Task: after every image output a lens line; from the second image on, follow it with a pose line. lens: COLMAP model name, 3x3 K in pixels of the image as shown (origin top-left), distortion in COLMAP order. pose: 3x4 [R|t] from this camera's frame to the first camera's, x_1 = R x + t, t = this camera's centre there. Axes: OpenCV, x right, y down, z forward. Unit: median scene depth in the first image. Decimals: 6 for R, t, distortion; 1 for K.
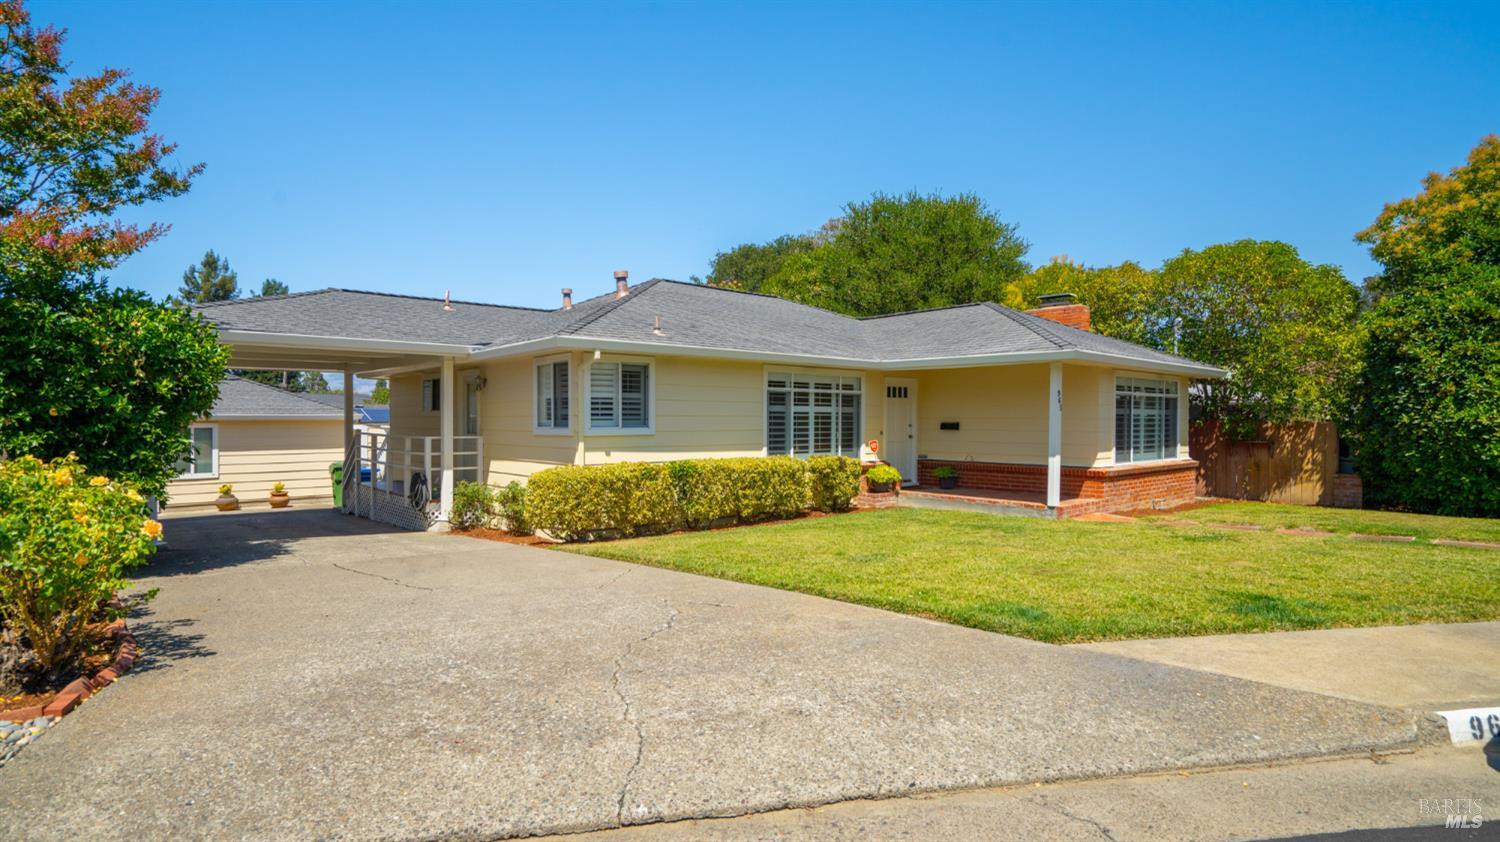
lens RADIAL K [[781.6, 0, 750.0], [0, 781.6, 421.0], [0, 0, 1]] dist [0.000131, -0.000012]
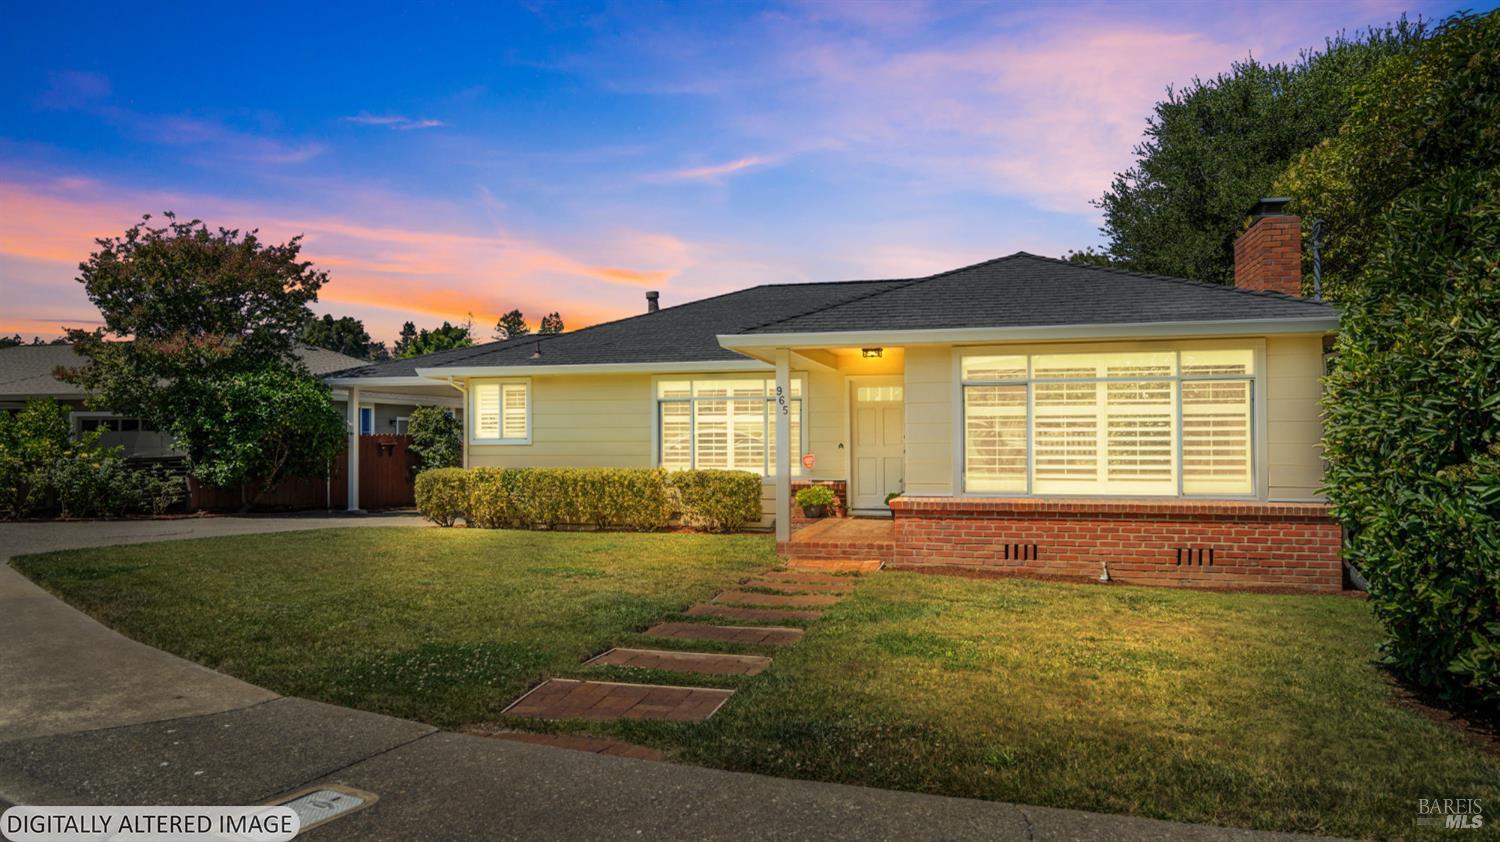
lens RADIAL K [[954.1, 0, 750.0], [0, 954.1, 421.0], [0, 0, 1]] dist [0.018124, -0.004170]
pose [[0.543037, -0.017989, -0.839516, 1.032597], [0.002643, 0.999802, -0.019713, 0.009619], [0.839705, 0.008486, 0.542977, 0.423800]]
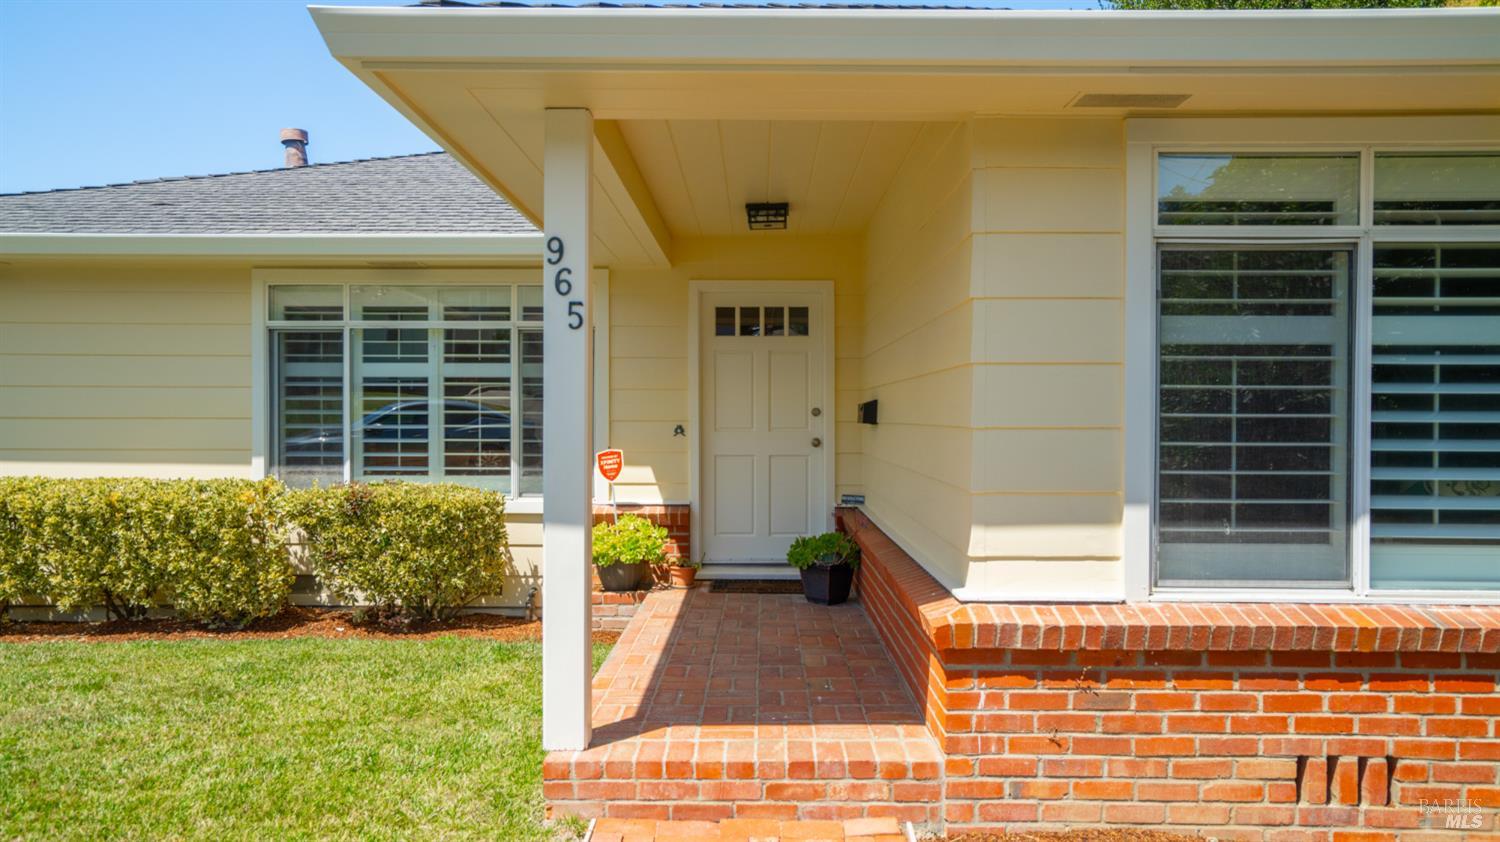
lens RADIAL K [[980.5, 0, 744.6], [0, 980.5, 421.2], [0, 0, 1]] dist [-0.003012, 0.032625]
pose [[0.727770, 0.003637, -0.685812, 0.563617], [-0.002306, 0.999993, 0.002856, 0.010416], [0.685818, -0.000497, 0.727773, 0.741936]]
